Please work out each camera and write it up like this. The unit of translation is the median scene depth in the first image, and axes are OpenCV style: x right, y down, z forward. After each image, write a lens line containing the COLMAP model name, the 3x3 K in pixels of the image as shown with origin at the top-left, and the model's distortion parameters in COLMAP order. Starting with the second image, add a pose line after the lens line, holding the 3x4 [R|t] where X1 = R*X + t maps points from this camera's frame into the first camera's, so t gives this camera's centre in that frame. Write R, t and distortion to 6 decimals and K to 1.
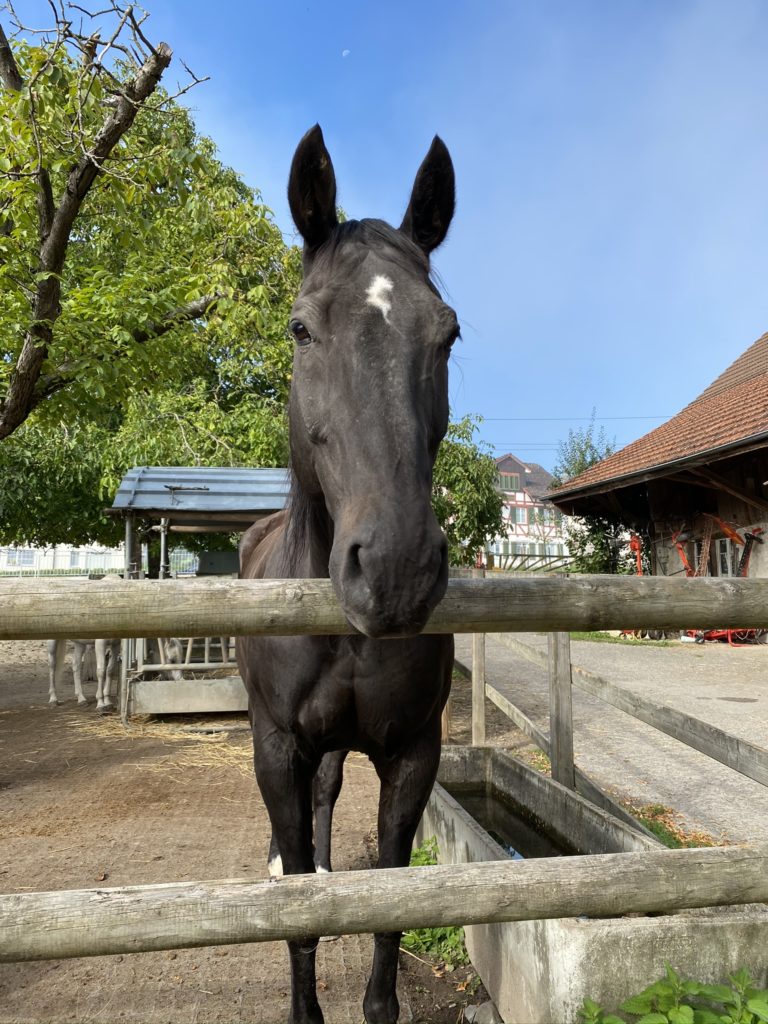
lens RADIAL K [[766.0, 0, 384.5], [0, 766.0, 493.3], [0, 0, 1]] dist [0.001965, -0.000214]
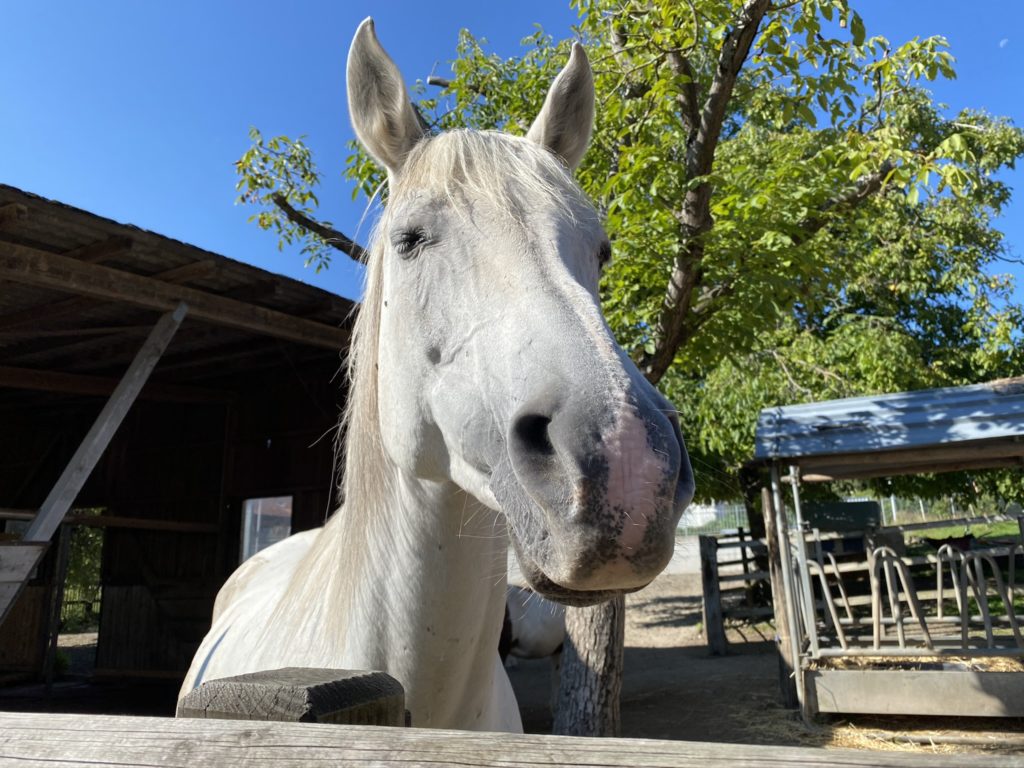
lens RADIAL K [[766.0, 0, 512.0], [0, 766.0, 384.0], [0, 0, 1]] dist [0.001965, -0.000214]
pose [[0.854047, -0.144737, -0.499655, -0.085025], [0.103861, 0.988618, -0.108850, 0.001125], [0.509723, 0.041068, 0.859358, 0.073940]]
